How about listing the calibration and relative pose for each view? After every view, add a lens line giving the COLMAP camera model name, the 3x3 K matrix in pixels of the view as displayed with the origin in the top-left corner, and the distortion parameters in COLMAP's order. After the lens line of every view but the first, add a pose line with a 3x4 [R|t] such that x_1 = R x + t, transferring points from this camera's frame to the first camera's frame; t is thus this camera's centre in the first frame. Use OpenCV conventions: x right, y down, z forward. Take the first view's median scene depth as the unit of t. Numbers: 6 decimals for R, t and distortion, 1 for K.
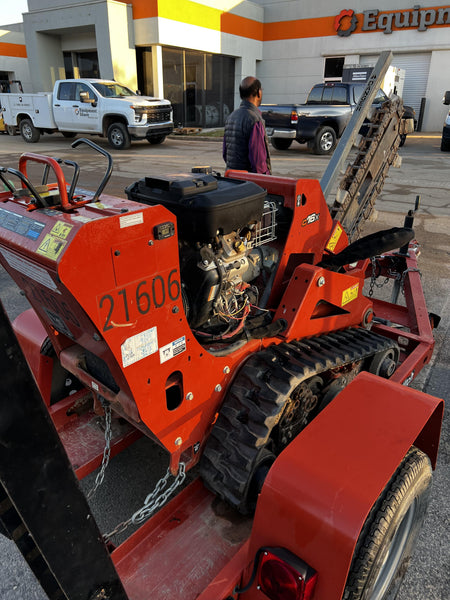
lens RADIAL K [[457.9, 0, 228.7], [0, 457.9, 315.8], [0, 0, 1]] dist [0.055988, 0.006303]
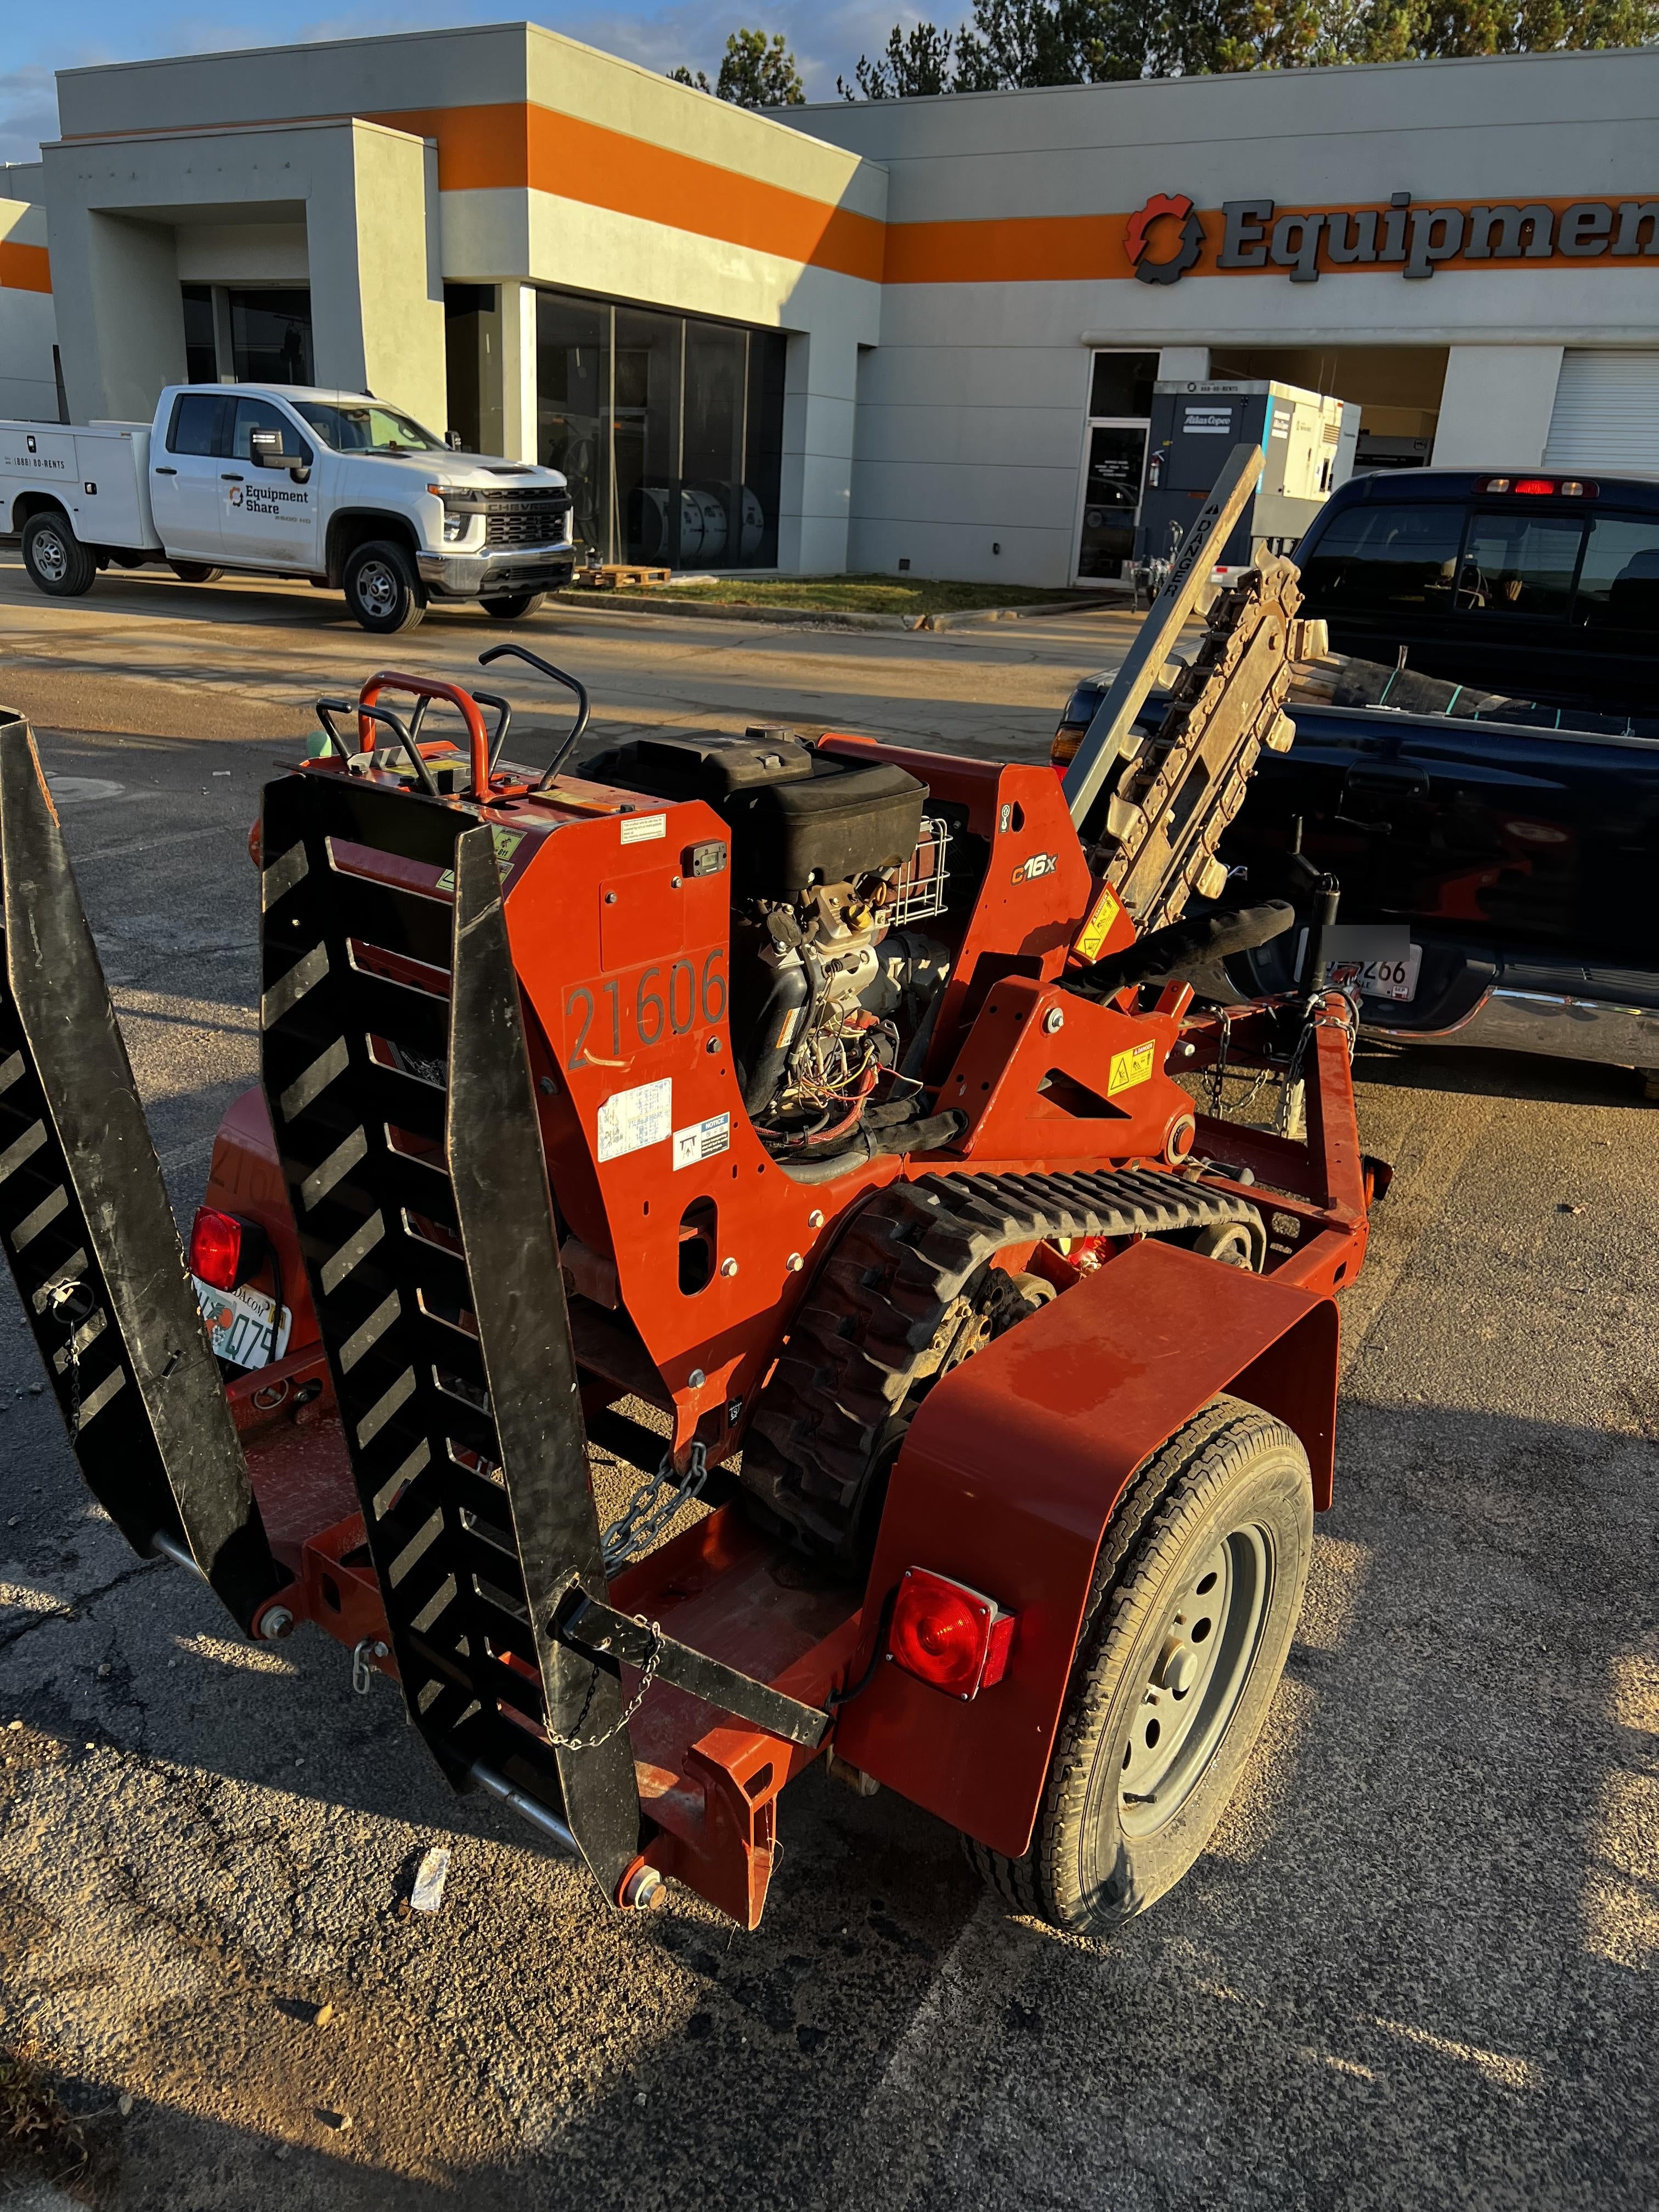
lens RADIAL K [[1658.8, 0, 871.8], [0, 1658.8, 1168.3], [0, 0, 1]] dist [0.108194, -0.112752]
pose [[0.997190, 0.033011, 0.067256, -0.053997], [-0.029453, 0.998148, -0.053229, 0.143375], [-0.068888, 0.051099, 0.996315, -0.449134]]
